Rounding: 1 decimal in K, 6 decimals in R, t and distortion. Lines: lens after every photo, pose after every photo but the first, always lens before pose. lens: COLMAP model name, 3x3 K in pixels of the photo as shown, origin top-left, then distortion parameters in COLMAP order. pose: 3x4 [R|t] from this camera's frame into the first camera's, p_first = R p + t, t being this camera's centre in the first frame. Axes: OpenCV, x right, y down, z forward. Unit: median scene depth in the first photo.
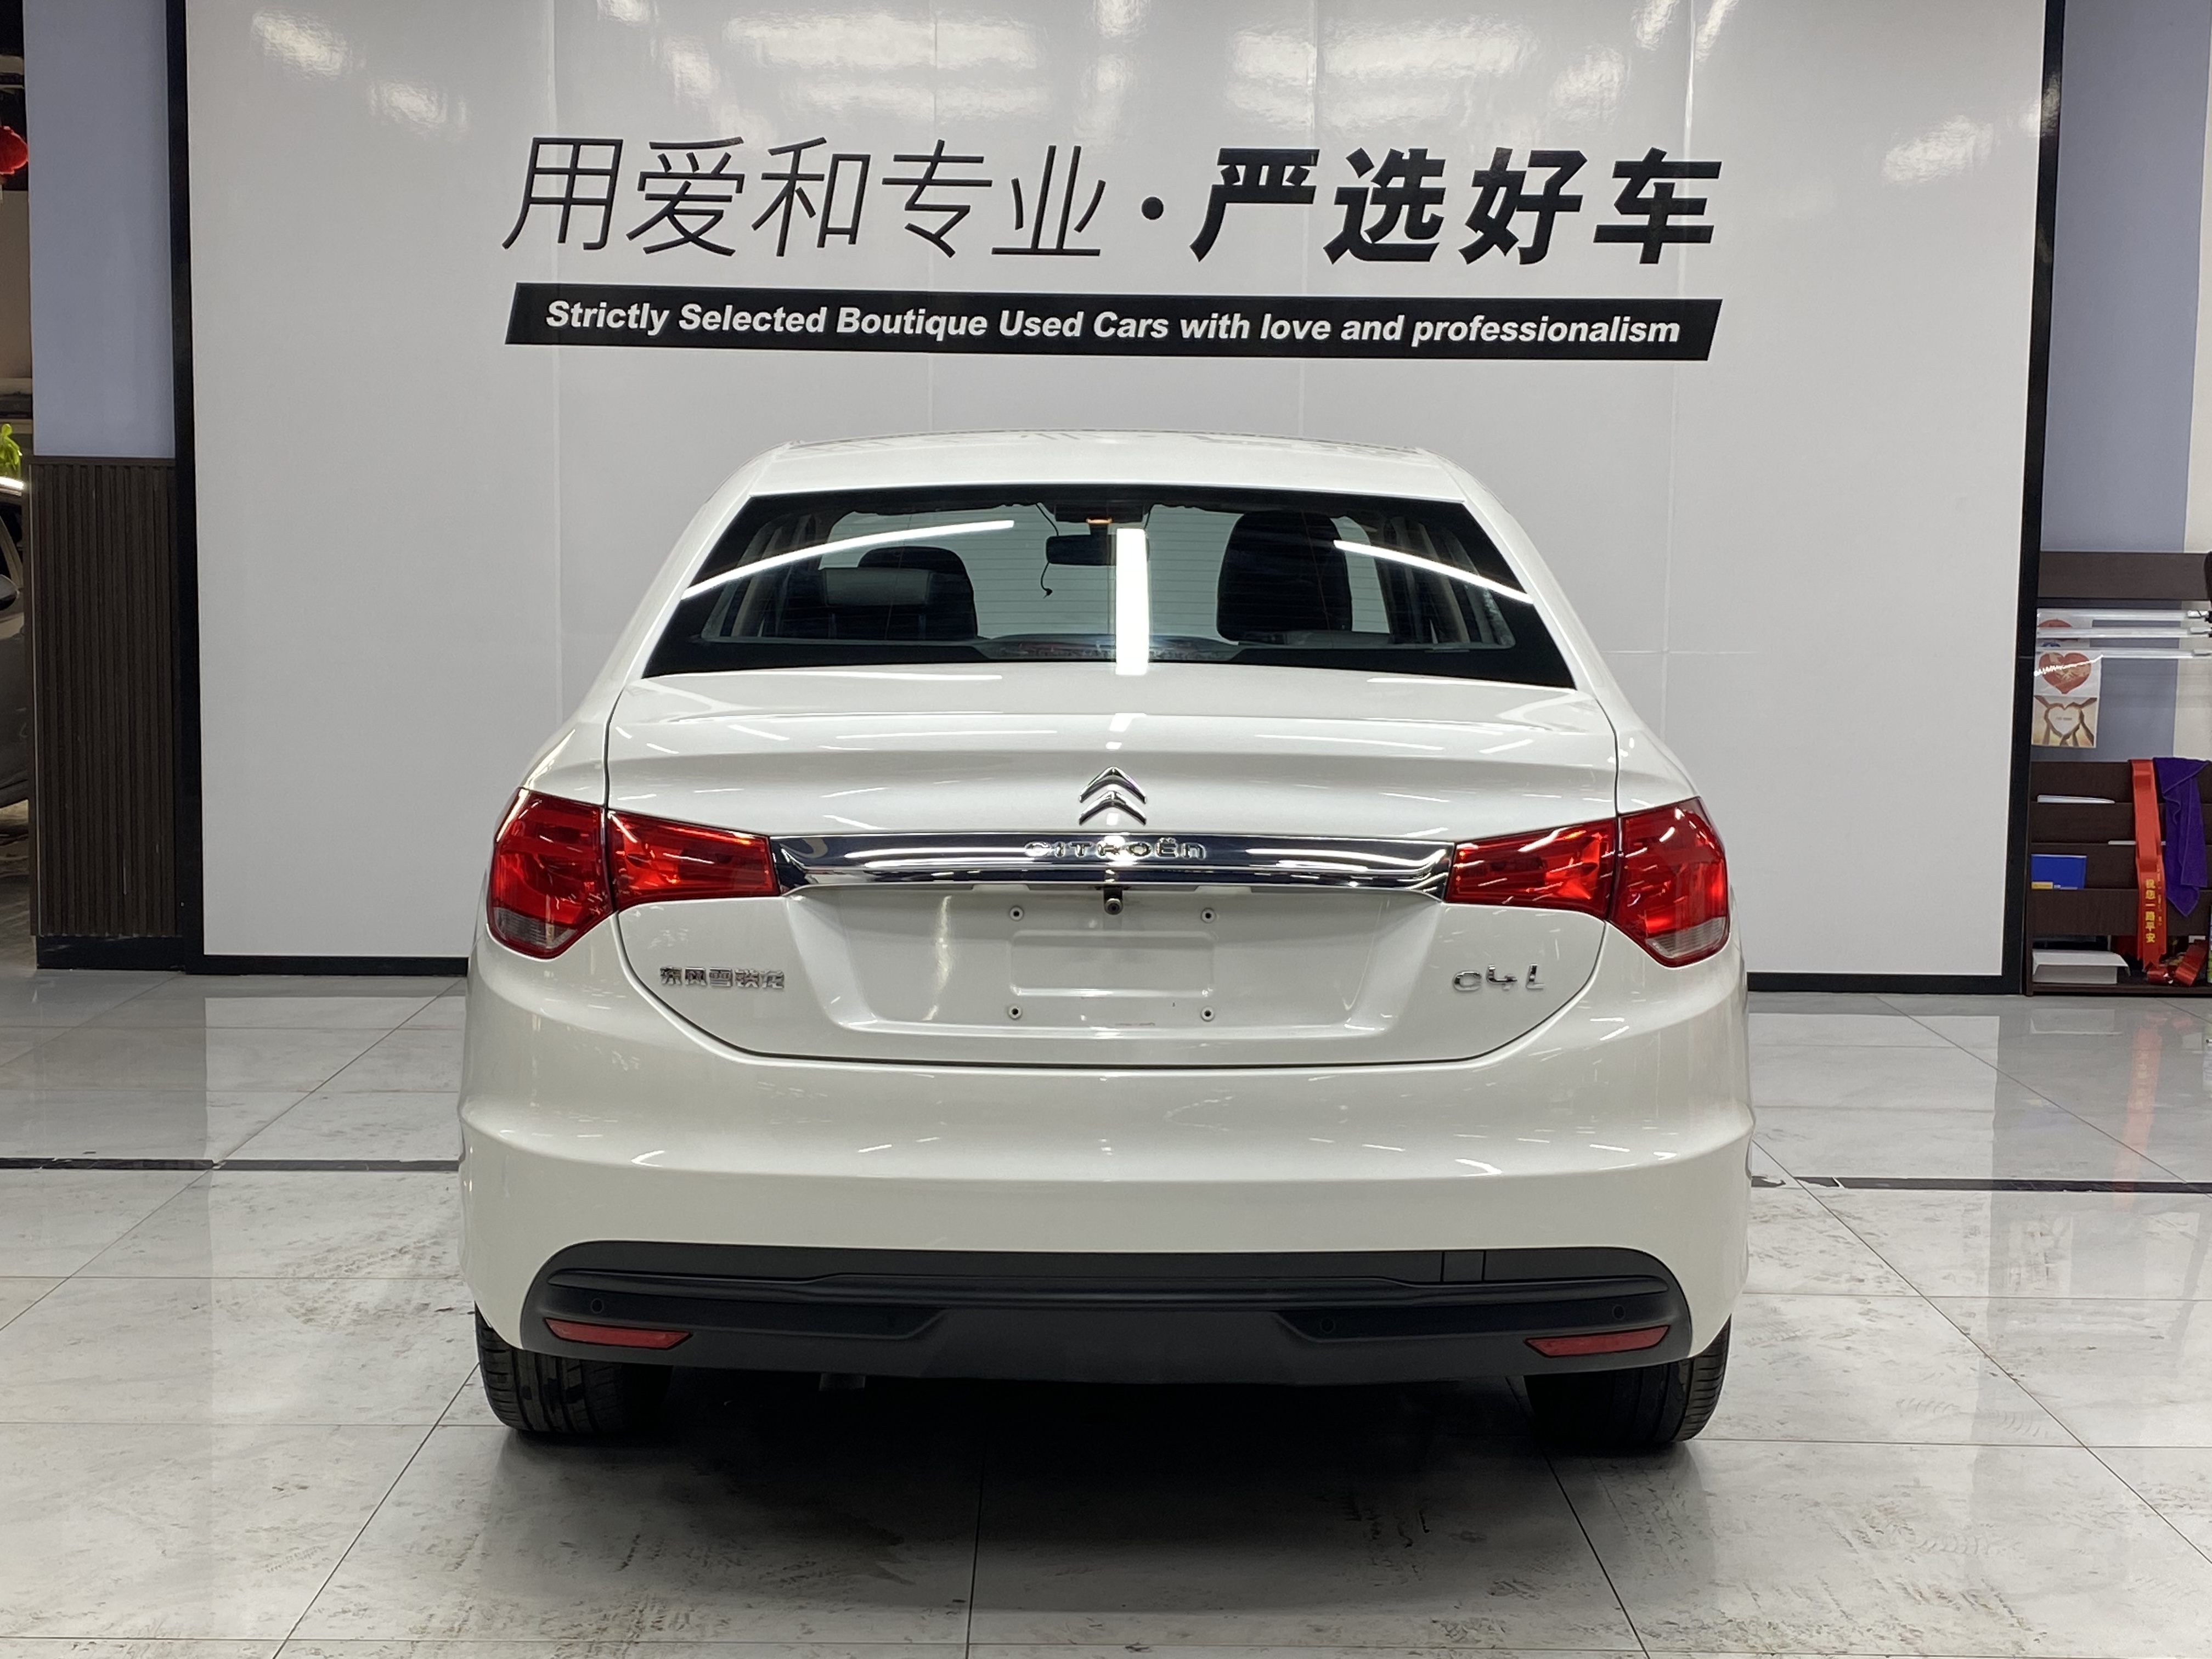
lens RADIAL K [[2892.5, 0, 1097.9], [0, 2892.5, 850.0], [0, 0, 1]] dist [0.252296, -0.839616]
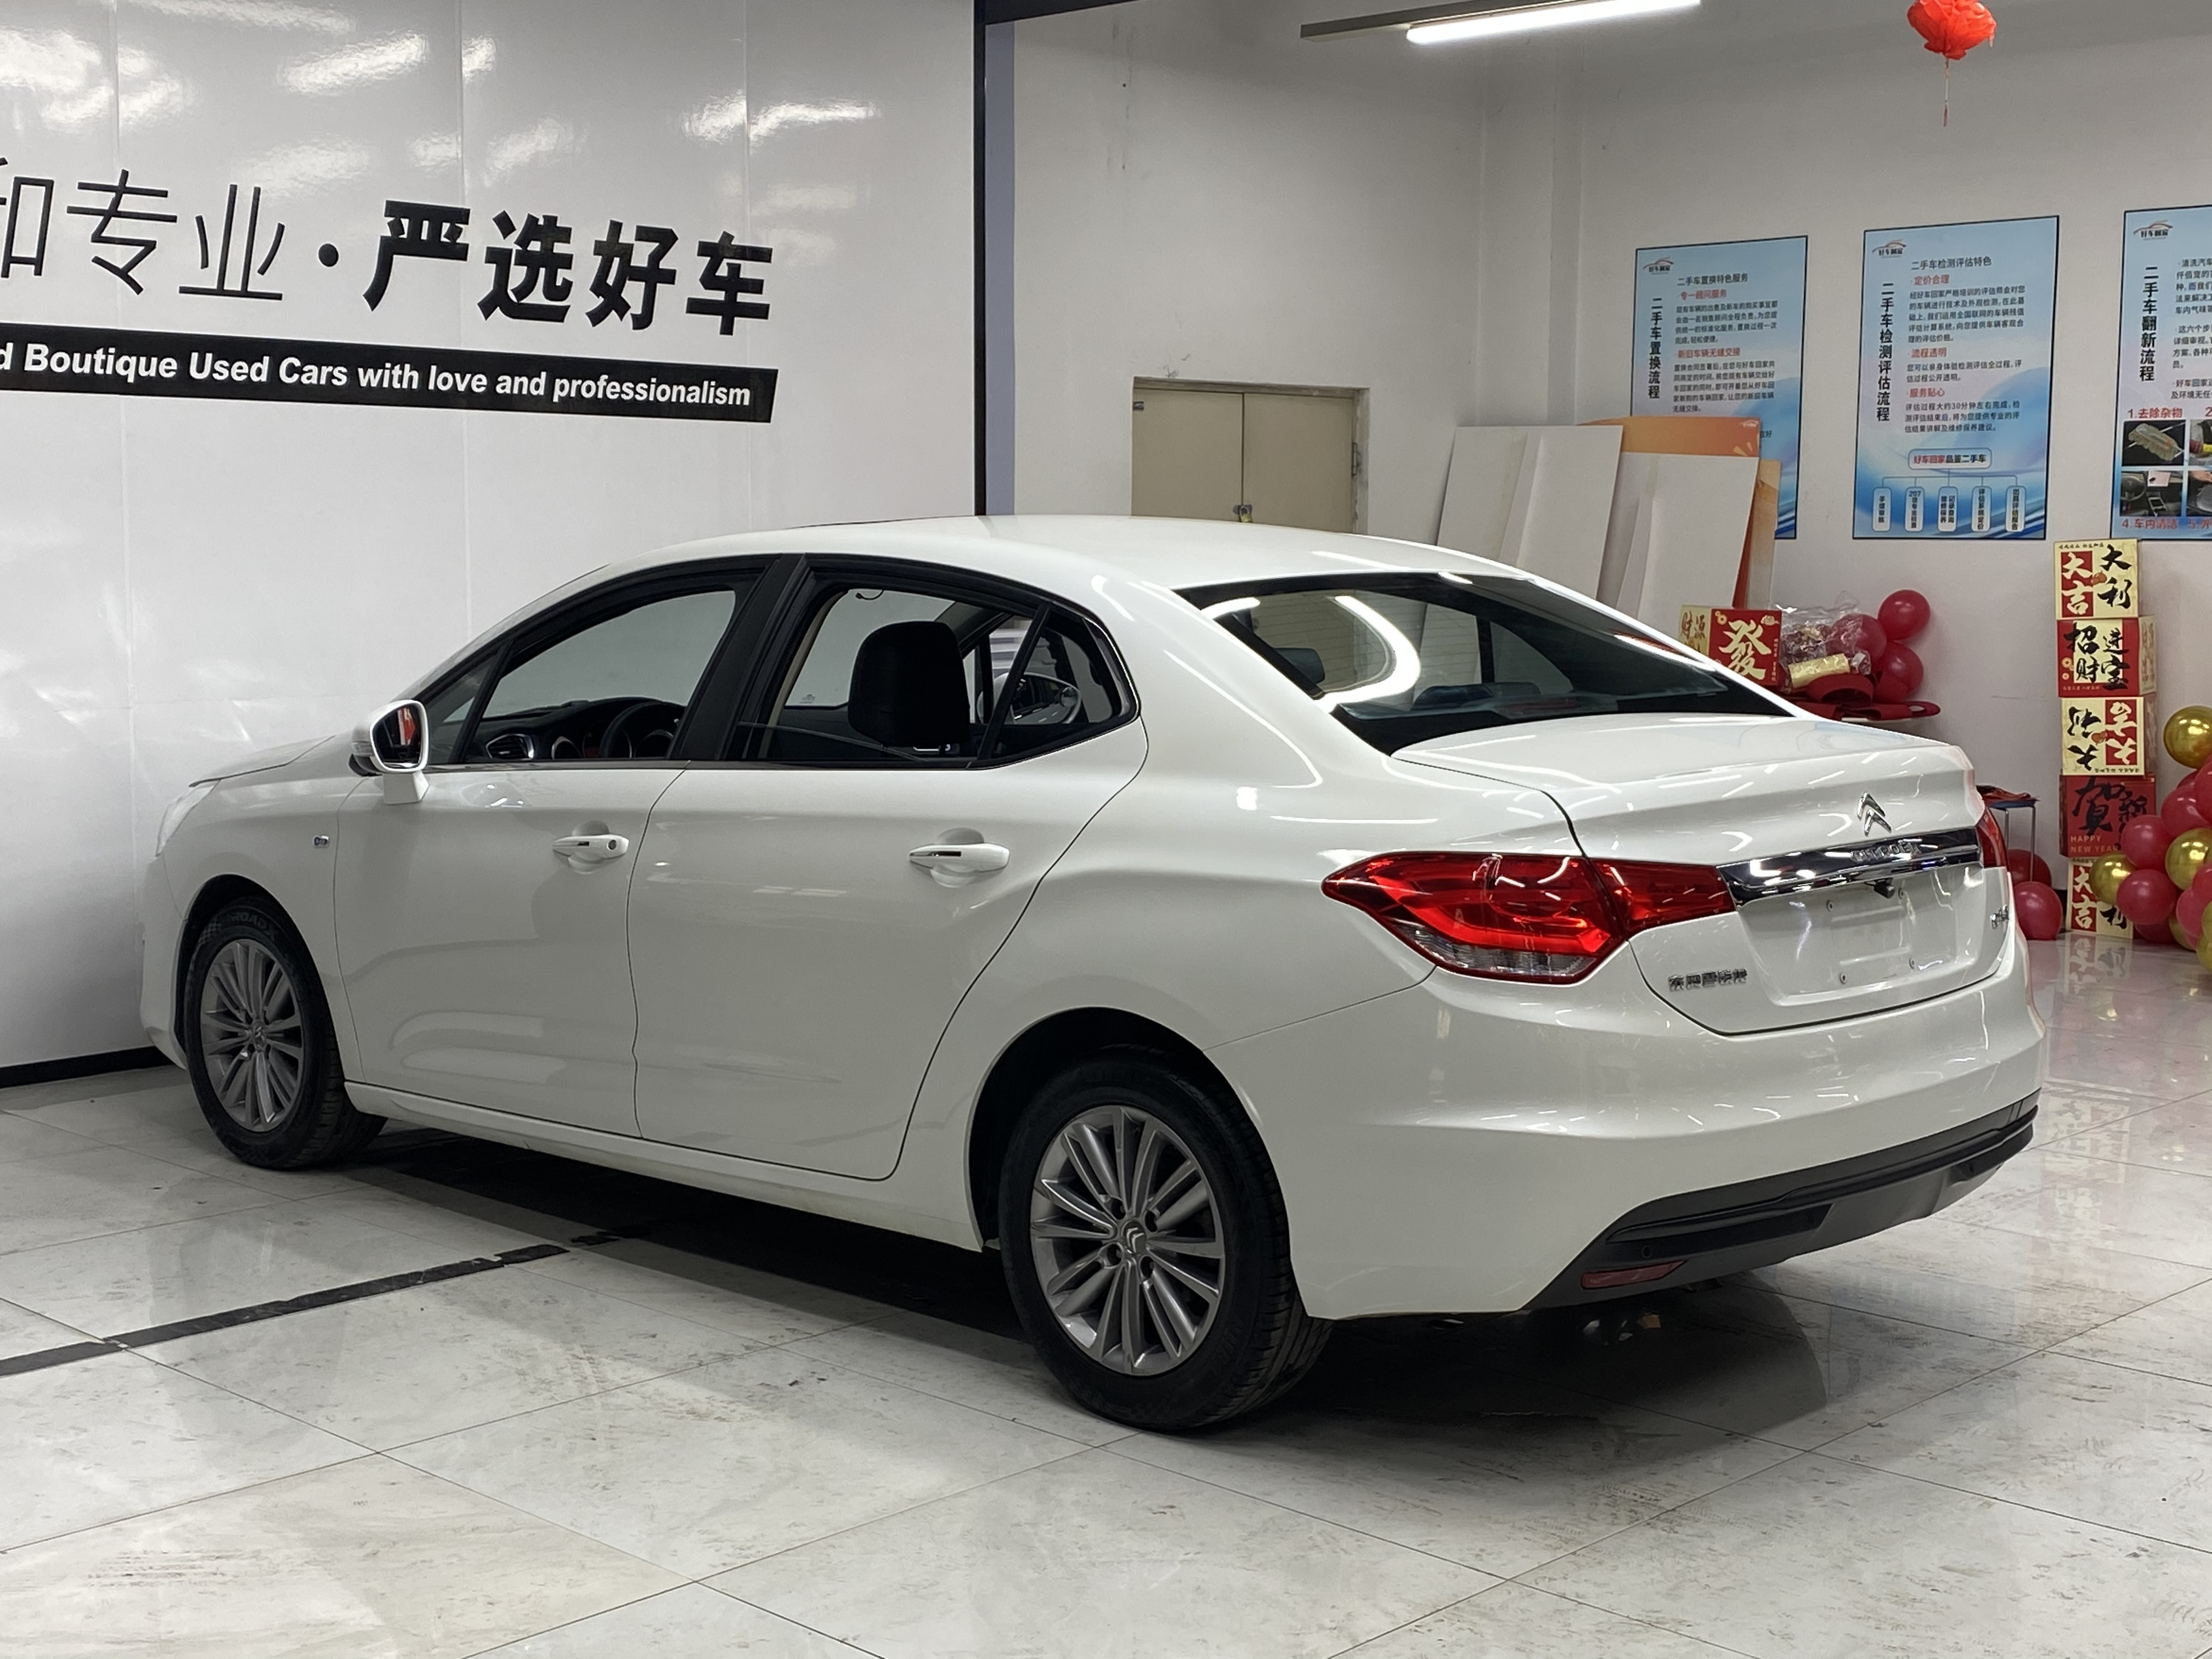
lens RADIAL K [[2888.1, 0, 1106.0], [0, 2888.1, 829.5], [0, 0, 1]] dist [0.134378, -0.435508]
pose [[0.696058, -0.083234, 0.713144, -0.513364], [0.081080, 0.996016, 0.037112, -0.042268], [-0.713392, 0.031990, 0.700034, 0.132856]]
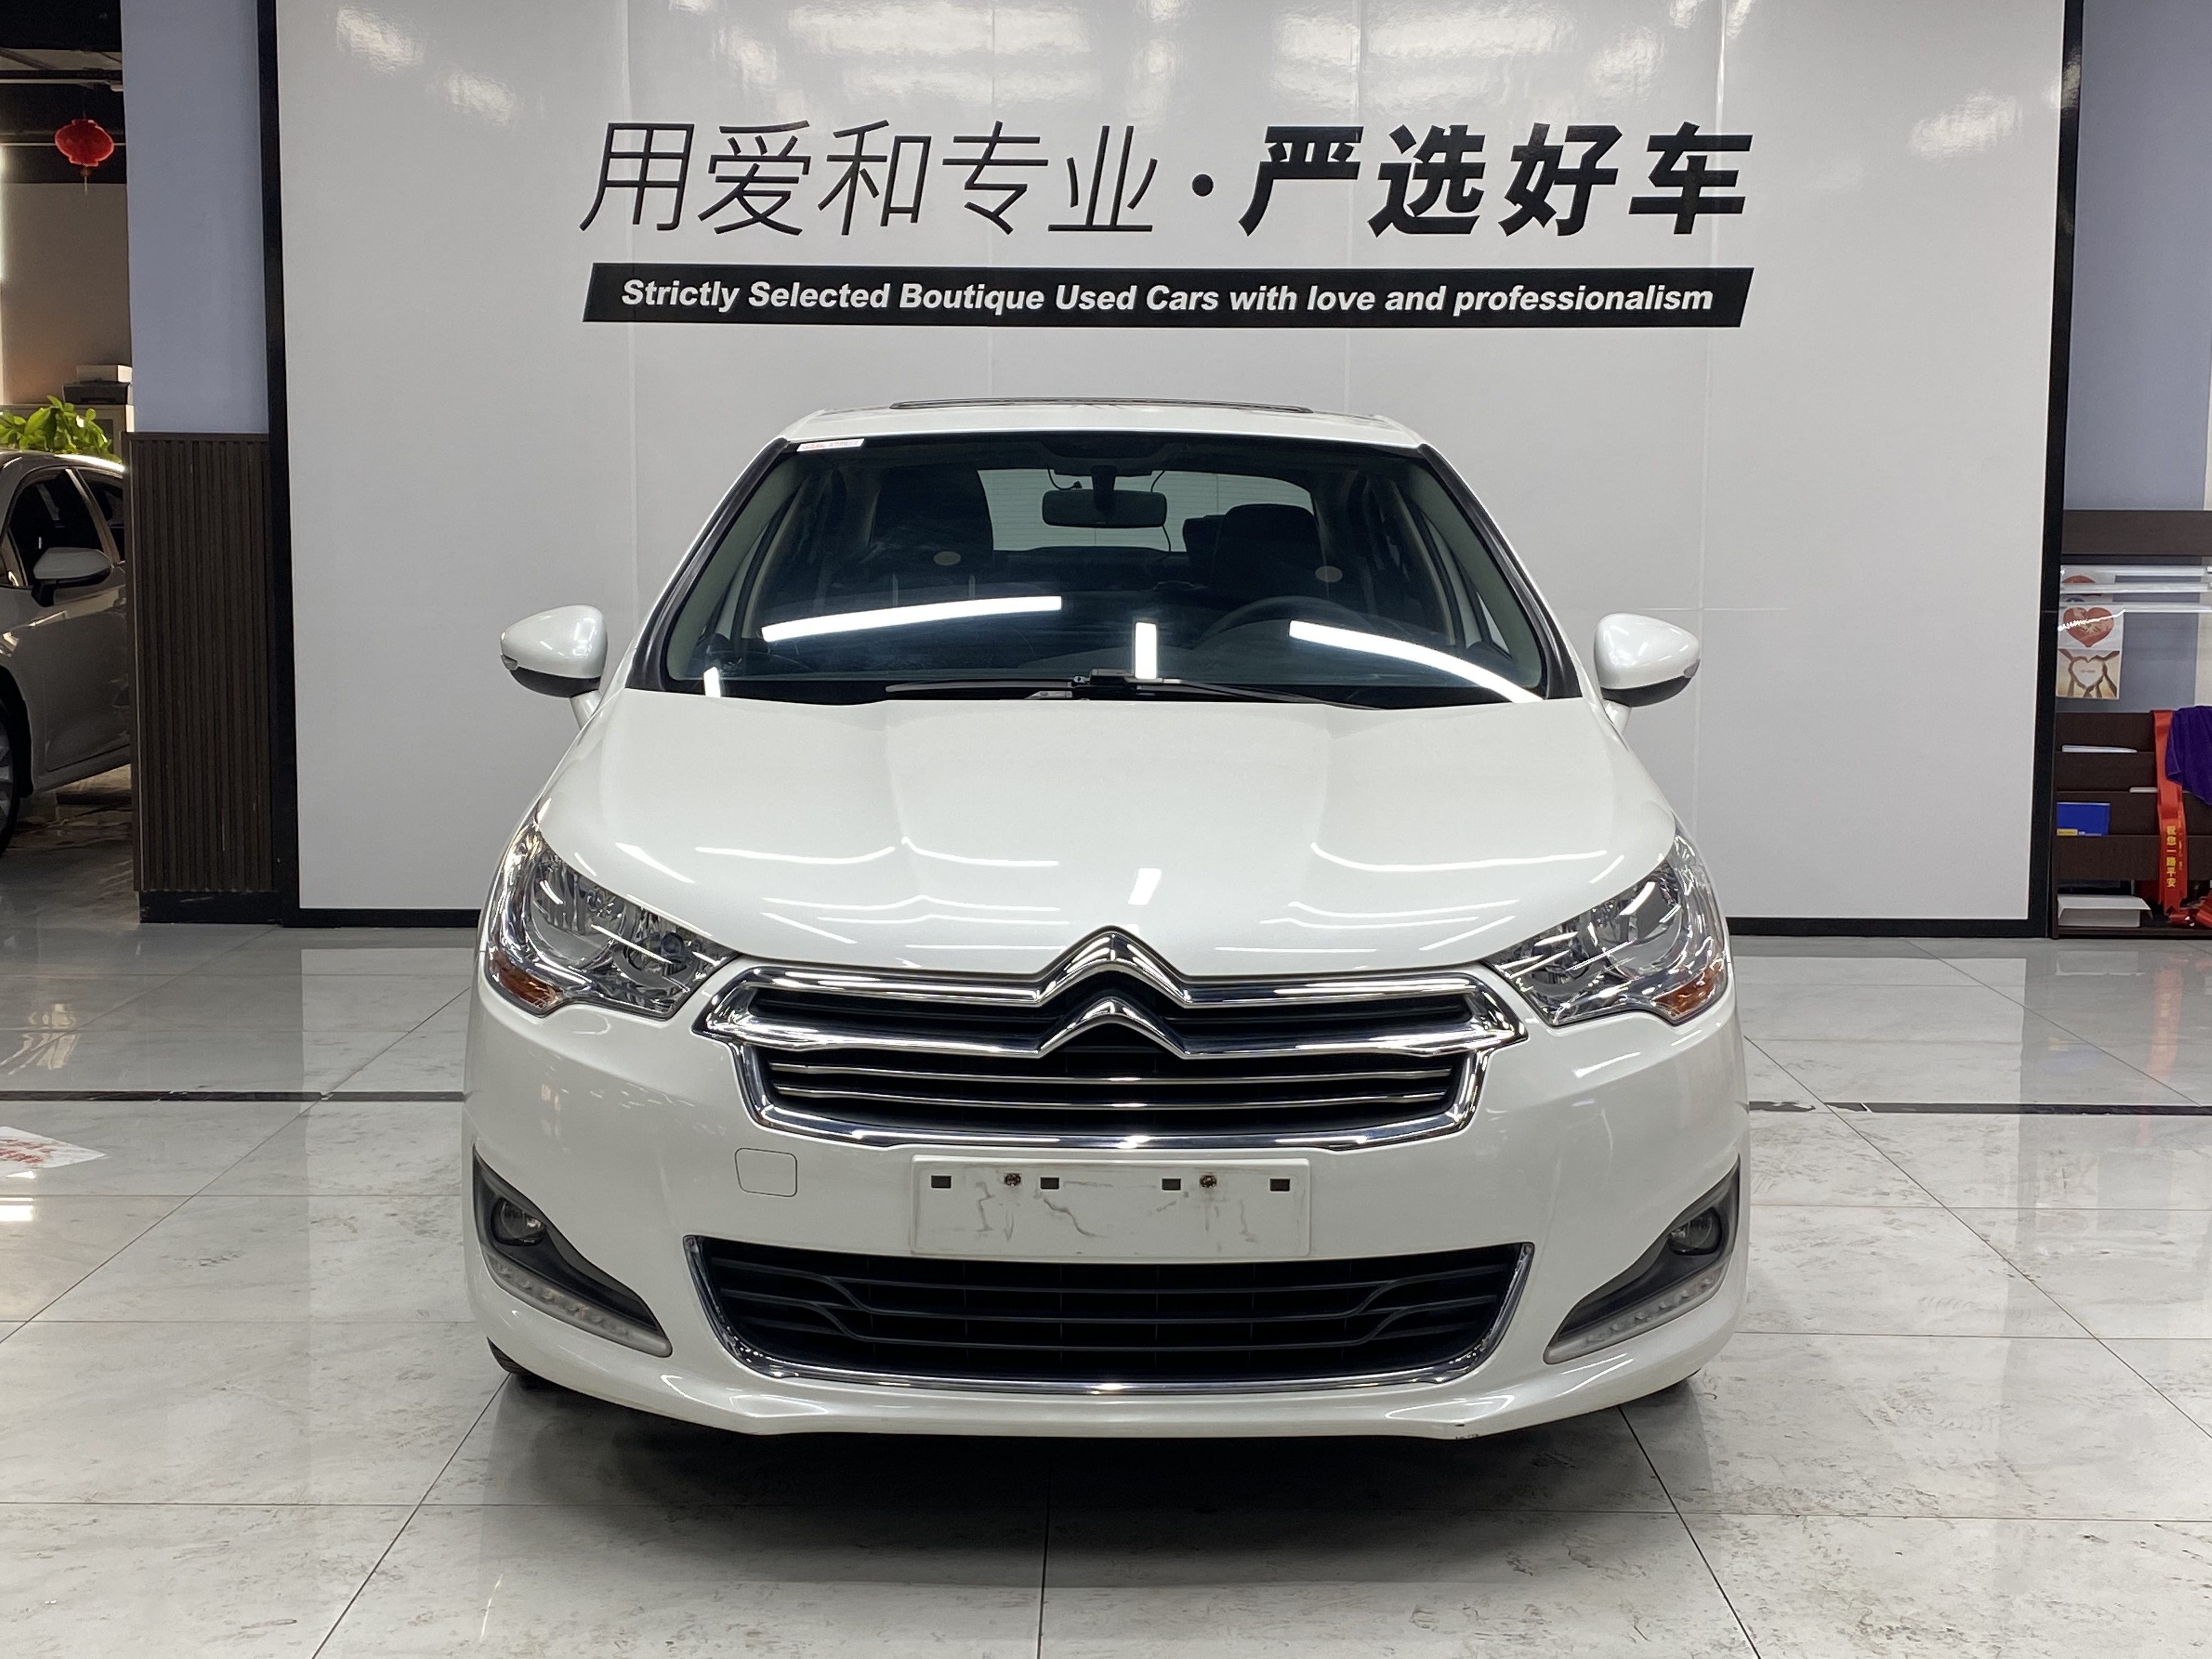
lens RADIAL K [[2833.5, 0, 1106.0], [0, 2833.5, 829.5], [0, 0, 1]] dist [0.255554, -0.861899]
pose [[0.999879, -0.005775, -0.014425, -0.002259], [0.005815, 0.999979, 0.002726, 0.006423], [0.014409, -0.002810, 0.999892, -0.019019]]
